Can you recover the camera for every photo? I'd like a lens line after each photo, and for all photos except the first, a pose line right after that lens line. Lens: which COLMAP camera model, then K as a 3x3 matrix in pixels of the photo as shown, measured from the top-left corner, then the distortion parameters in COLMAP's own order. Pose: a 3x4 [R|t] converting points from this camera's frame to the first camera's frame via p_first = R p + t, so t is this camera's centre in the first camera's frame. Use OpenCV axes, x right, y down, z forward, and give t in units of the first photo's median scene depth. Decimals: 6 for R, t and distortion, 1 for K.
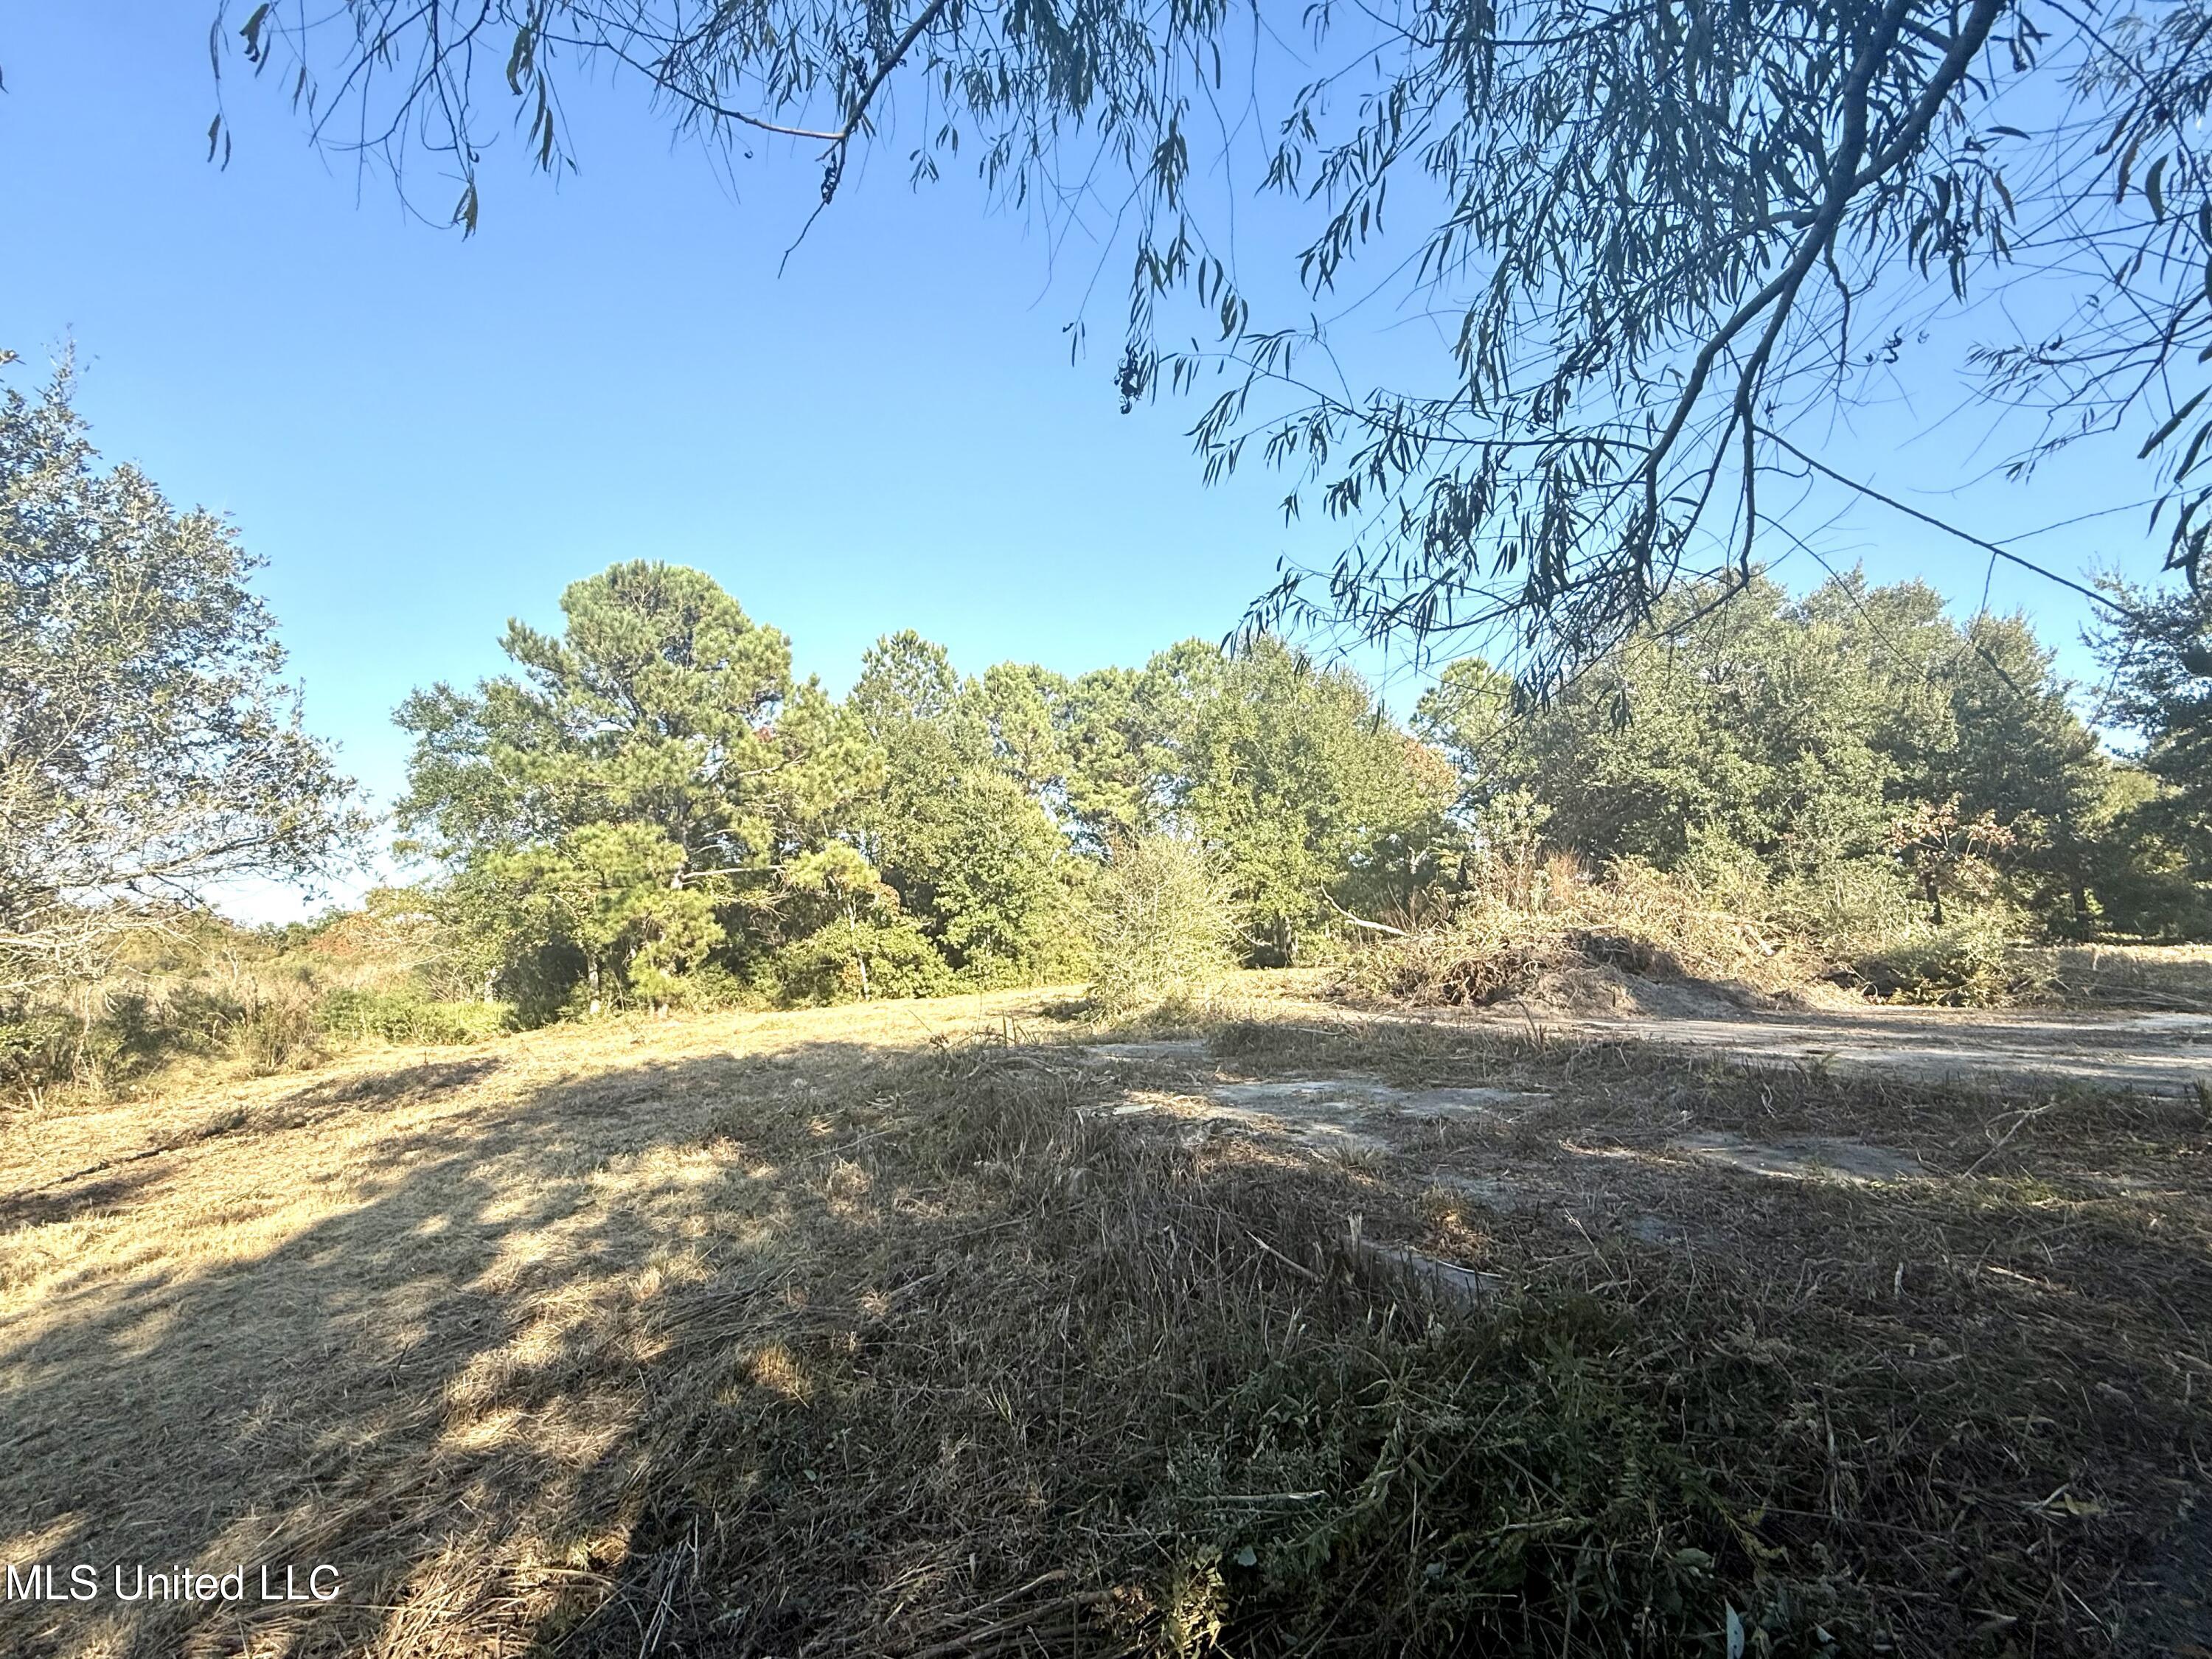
lens RADIAL K [[1002.4, 0, 1110.4], [0, 1002.4, 821.5], [0, 0, 1]] dist [0.000706, 0.000720]
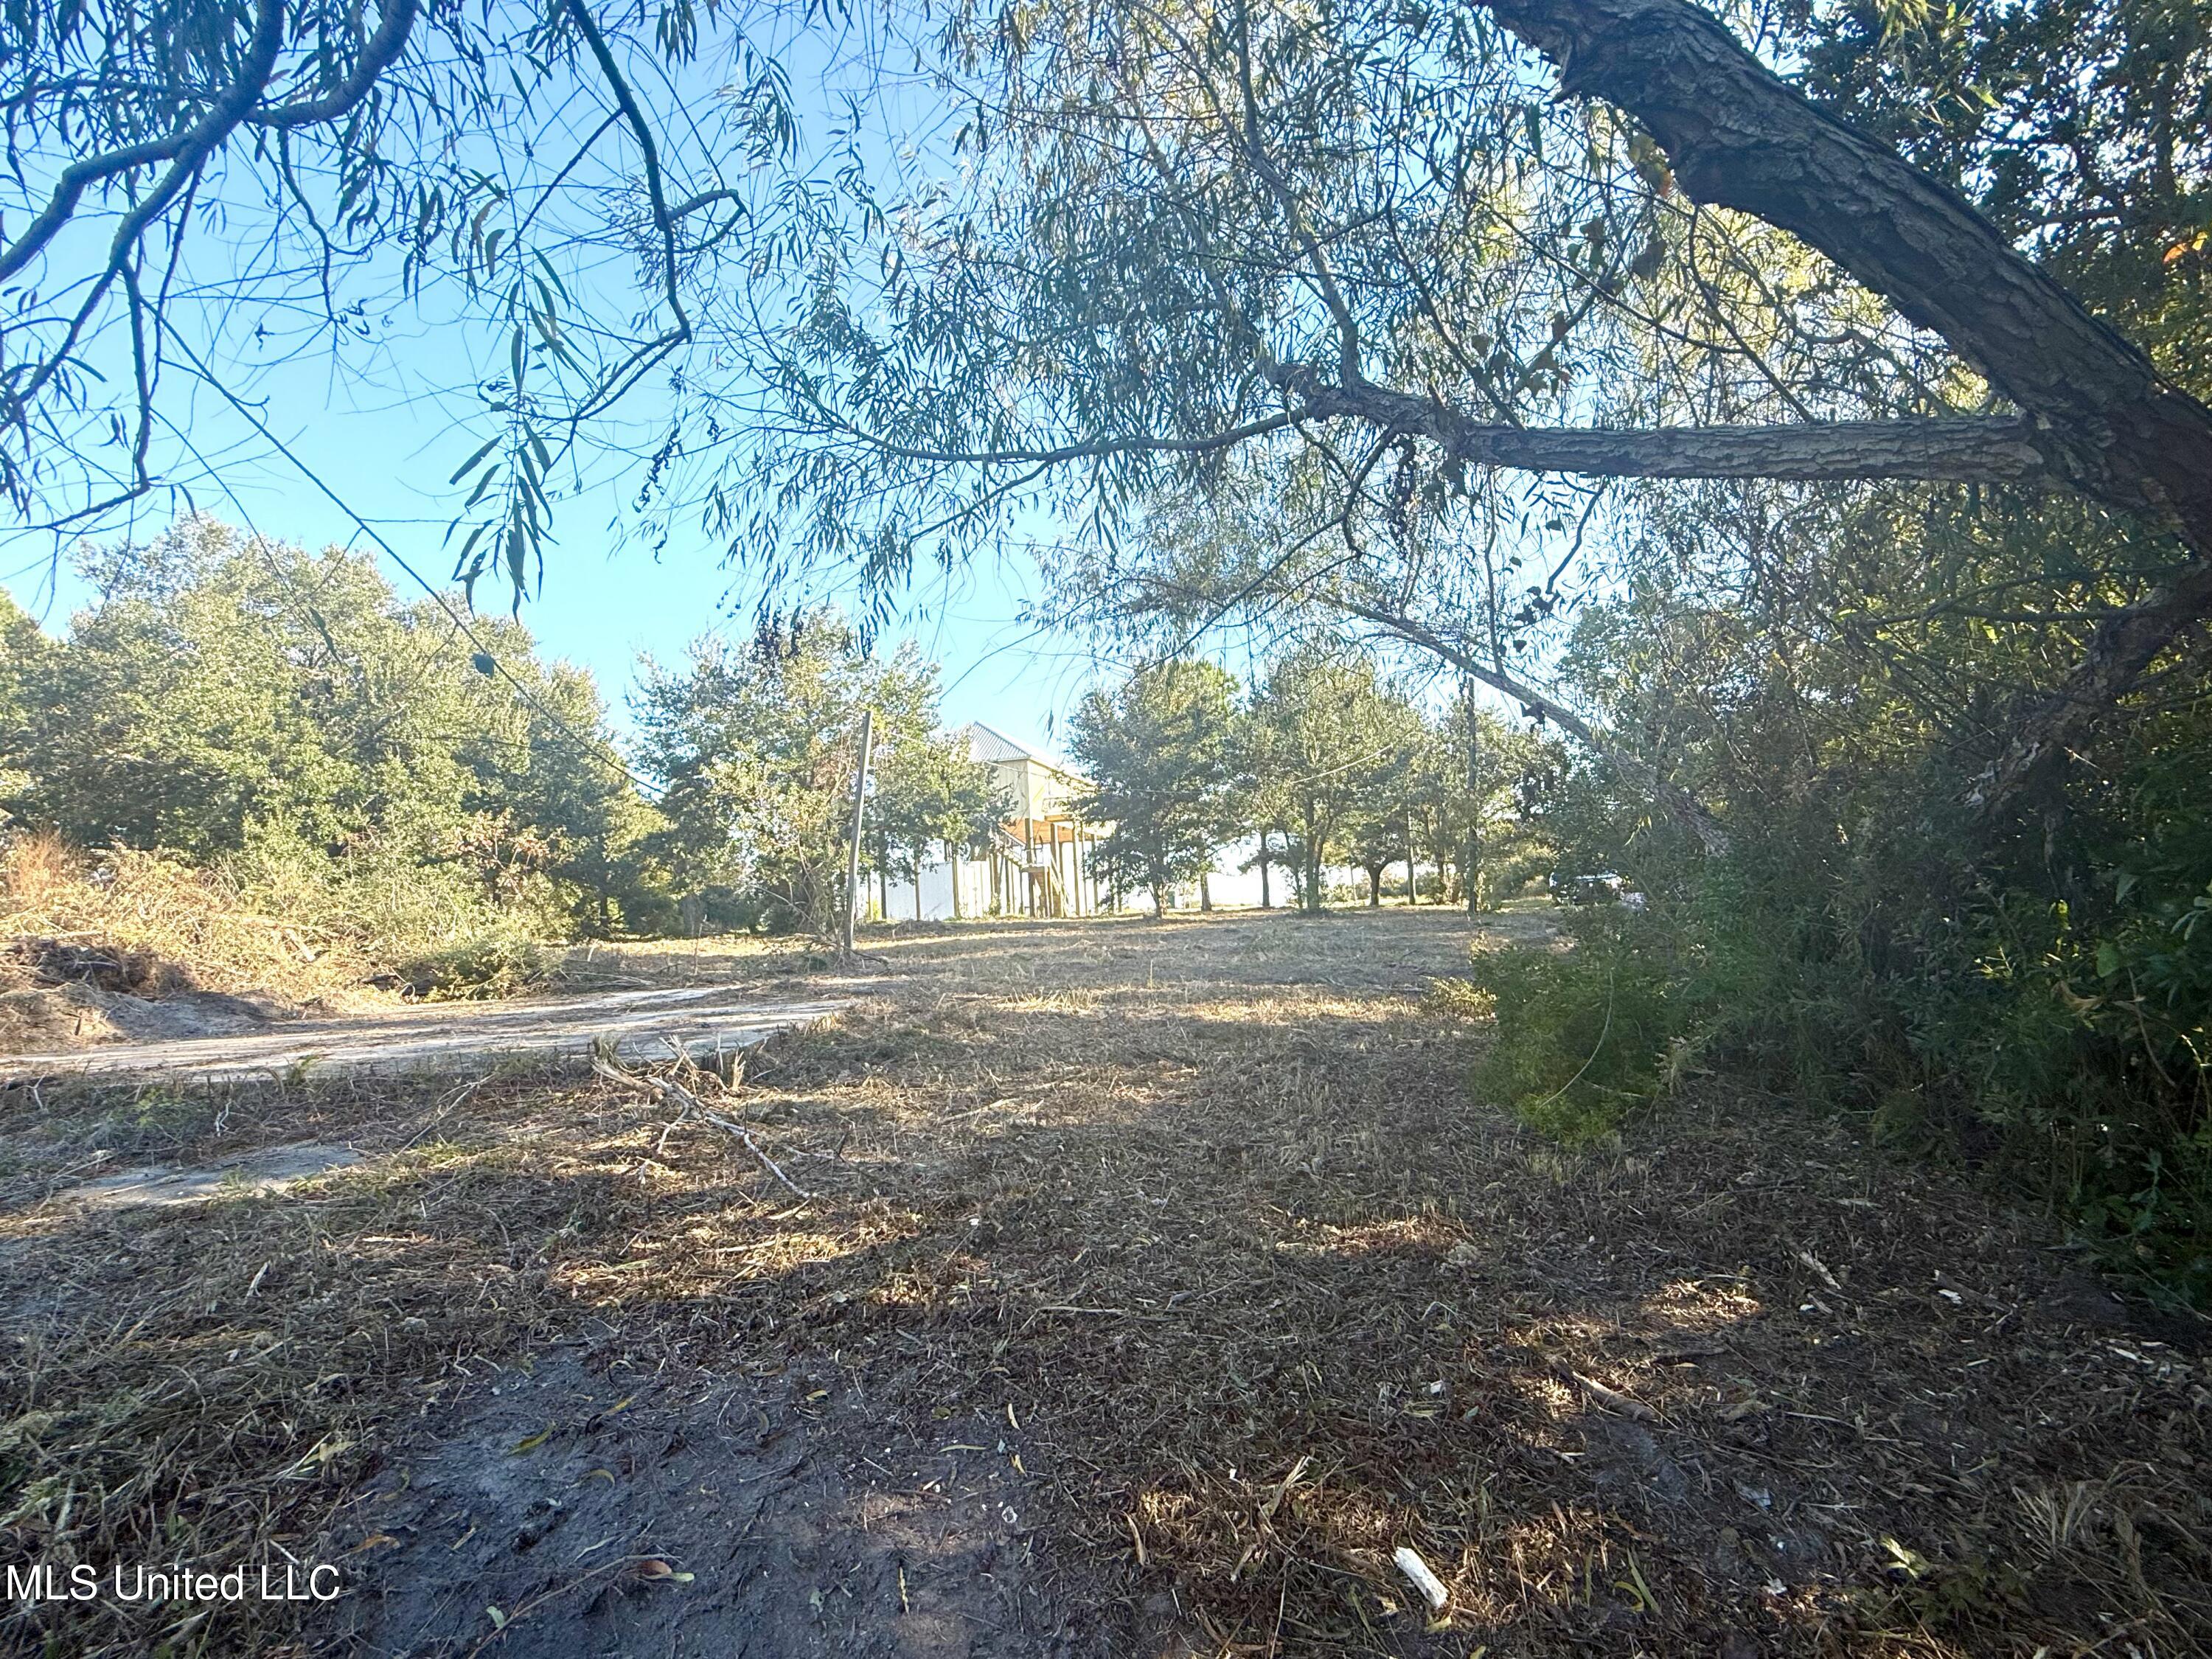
lens RADIAL K [[1002.4, 0, 1109.7], [0, 1002.4, 826.5], [0, 0, 1]] dist [0.000706, 0.000720]
pose [[0.340396, 0.083551, 0.936563, 0.031427], [-0.080508, 0.994976, -0.059501, 0.005195], [-0.936829, -0.055147, 0.345413, -0.012055]]
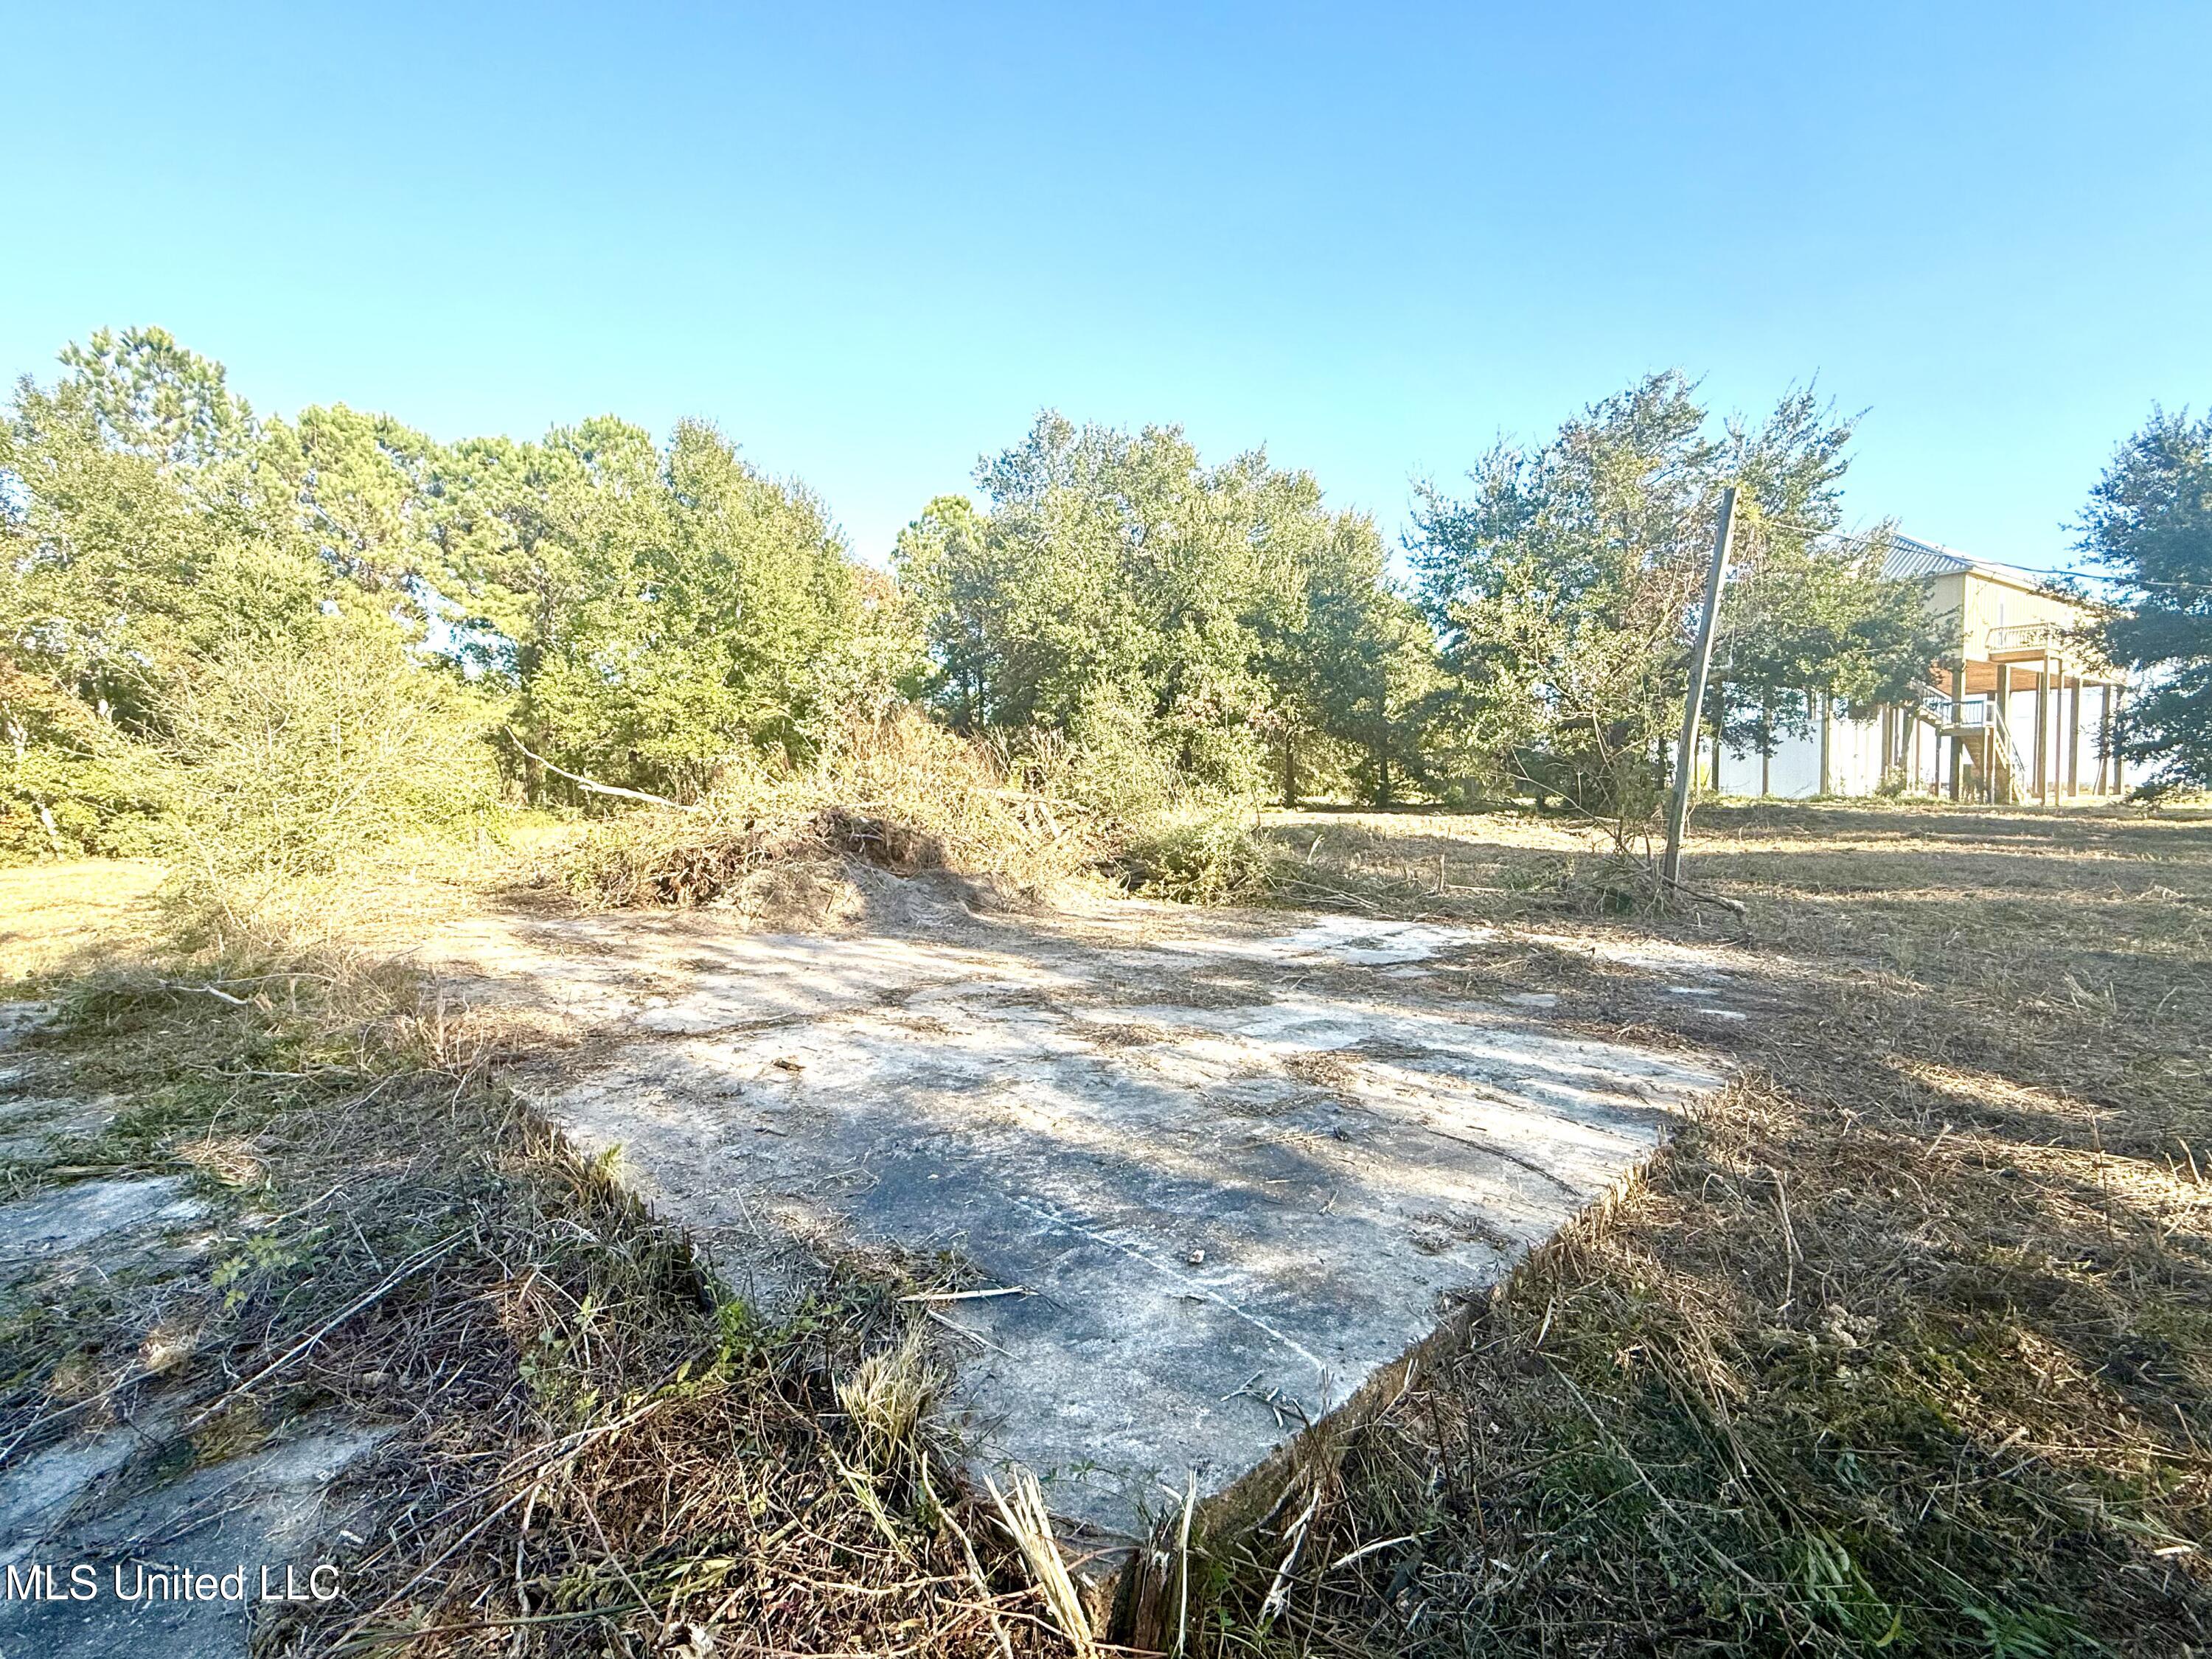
lens RADIAL K [[1002.4, 0, 1092.2], [0, 1002.4, 830.2], [0, 0, 1]] dist [0.000706, 0.000720]
pose [[0.899737, 0.001261, 0.436430, 0.338107], [-0.075181, 0.985495, 0.152145, -0.016114], [-0.429908, -0.169702, 0.886781, 0.211210]]
